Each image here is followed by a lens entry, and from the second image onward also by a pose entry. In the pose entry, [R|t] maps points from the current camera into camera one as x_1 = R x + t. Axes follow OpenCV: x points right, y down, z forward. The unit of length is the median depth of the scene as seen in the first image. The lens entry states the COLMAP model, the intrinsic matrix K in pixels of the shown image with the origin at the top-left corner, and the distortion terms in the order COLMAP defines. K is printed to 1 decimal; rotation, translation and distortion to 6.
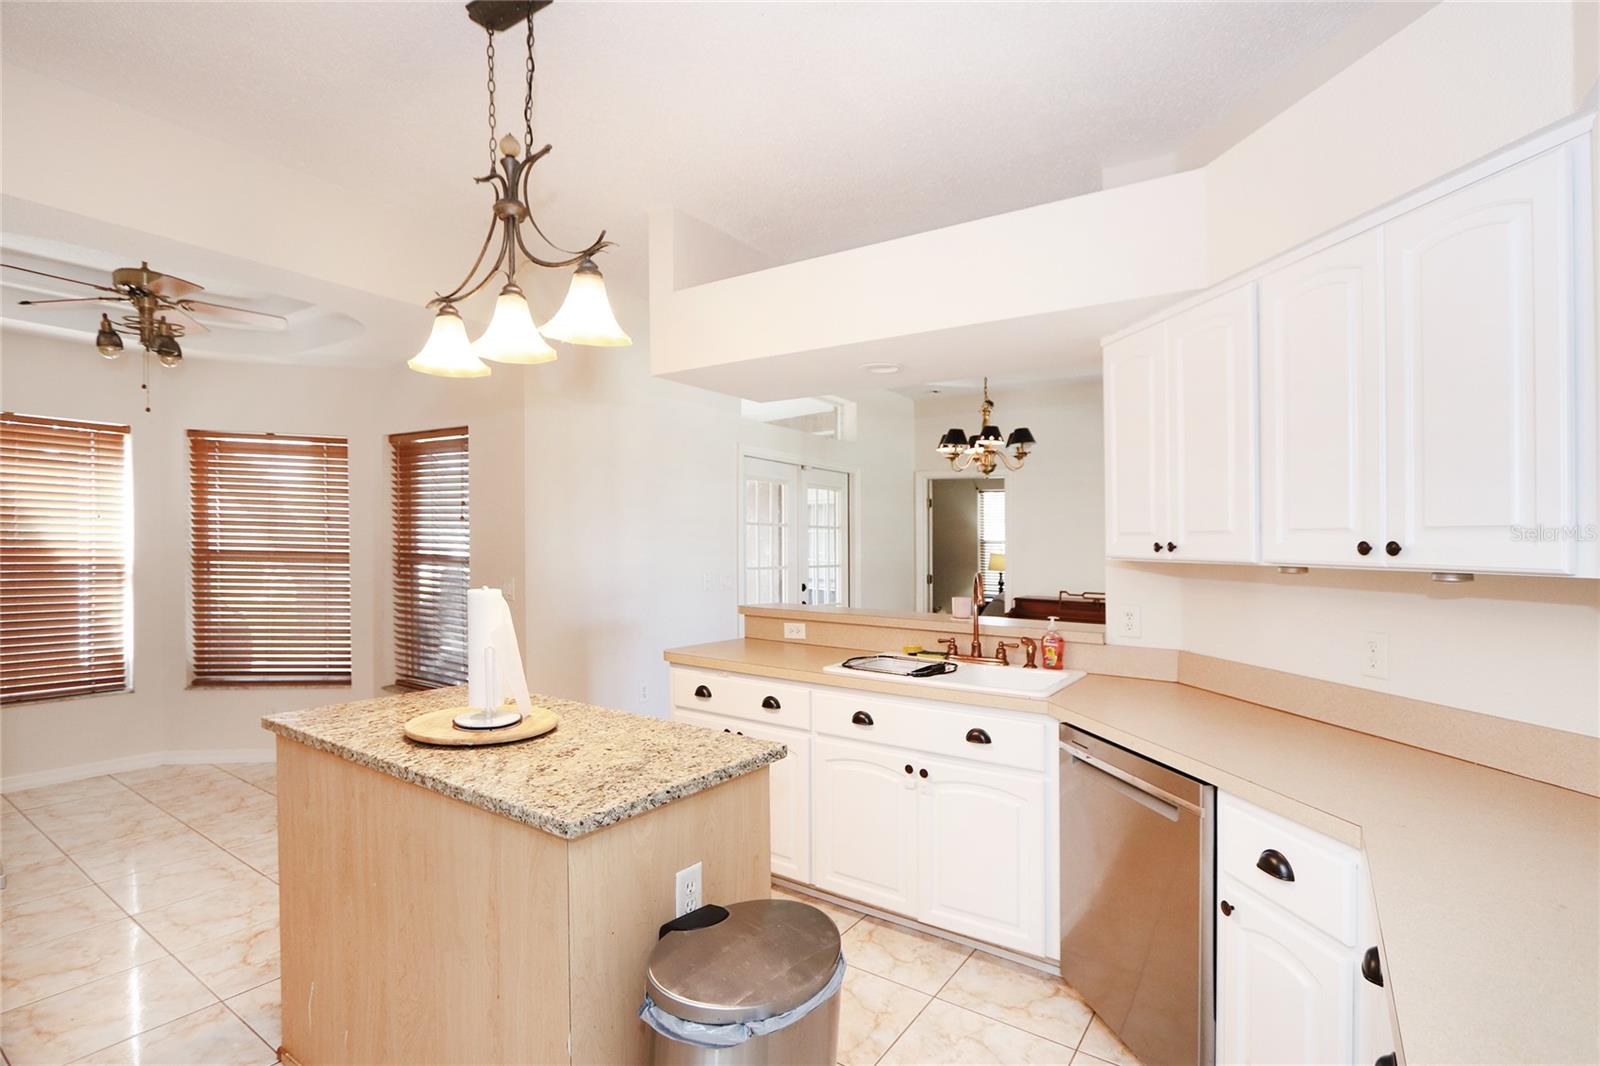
lens RADIAL K [[756.2, 0, 800.0], [0, 756.2, 533.0], [0, 0, 1]] dist [-0.028965, 0.023385]
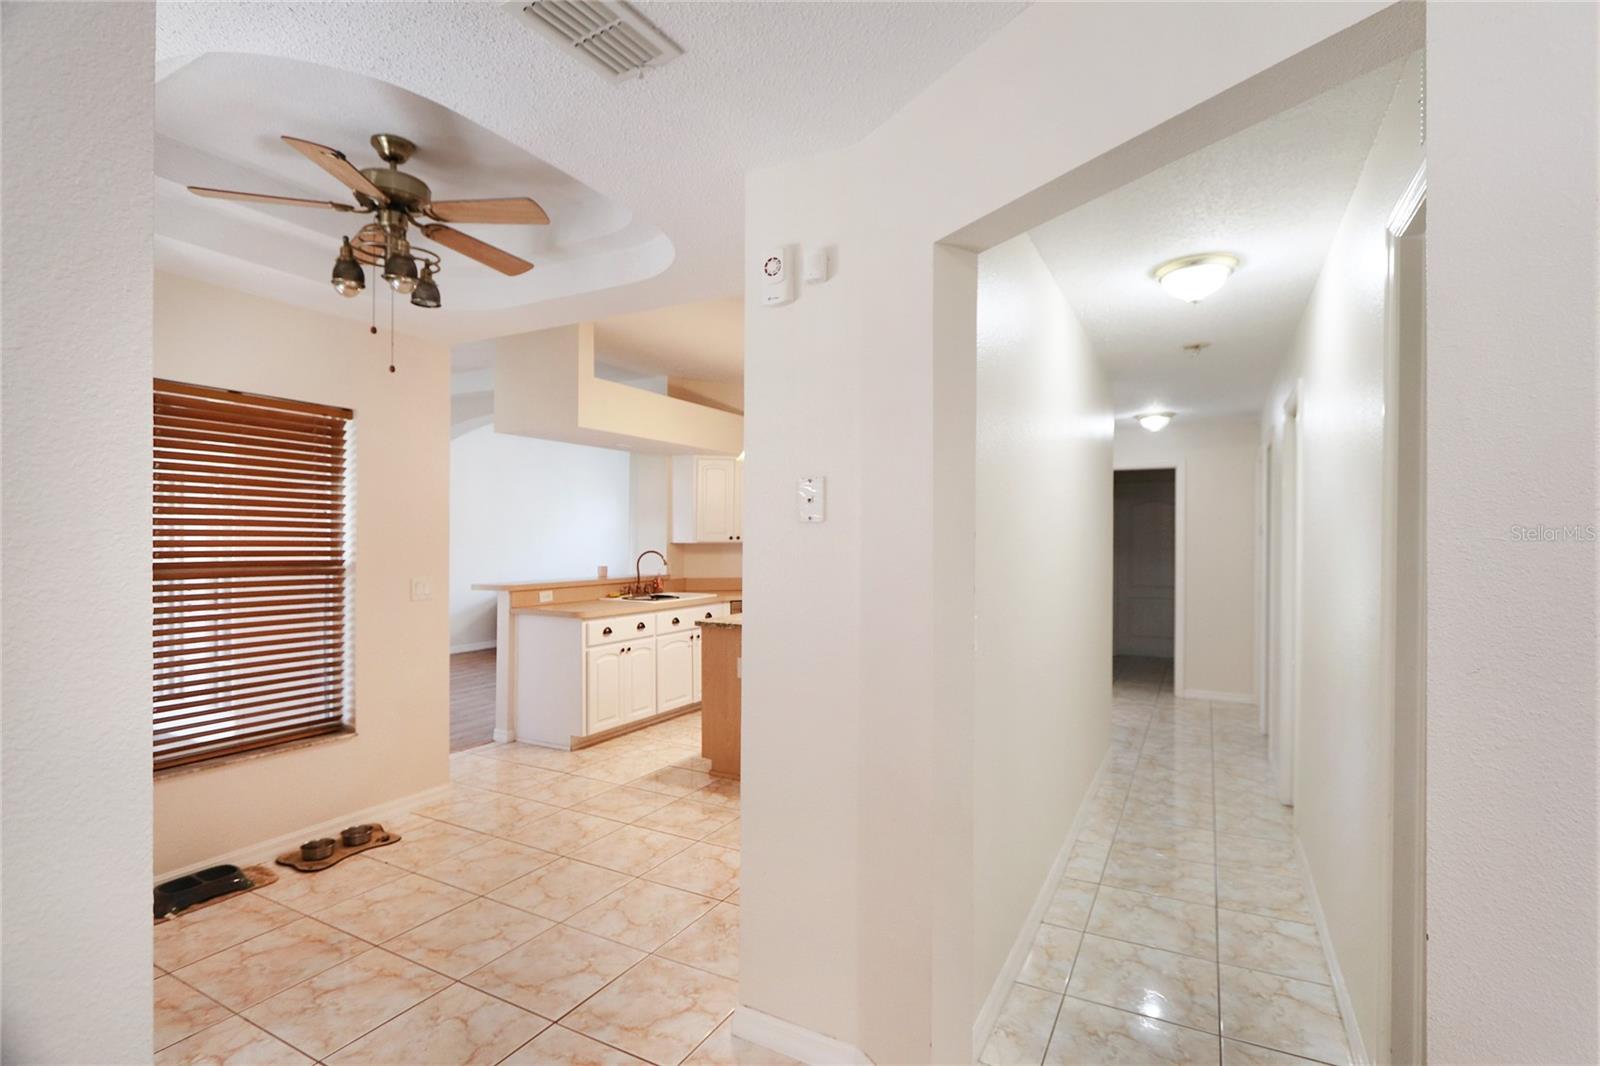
lens RADIAL K [[756.2, 0, 800.0], [0, 756.2, 533.0], [0, 0, 1]] dist [-0.028965, 0.023385]
pose [[-0.110952, -0.028984, 0.993403, -1.429290], [-0.033909, 0.999103, 0.025363, -0.052614], [-0.993247, -0.030872, -0.111836, 0.581576]]
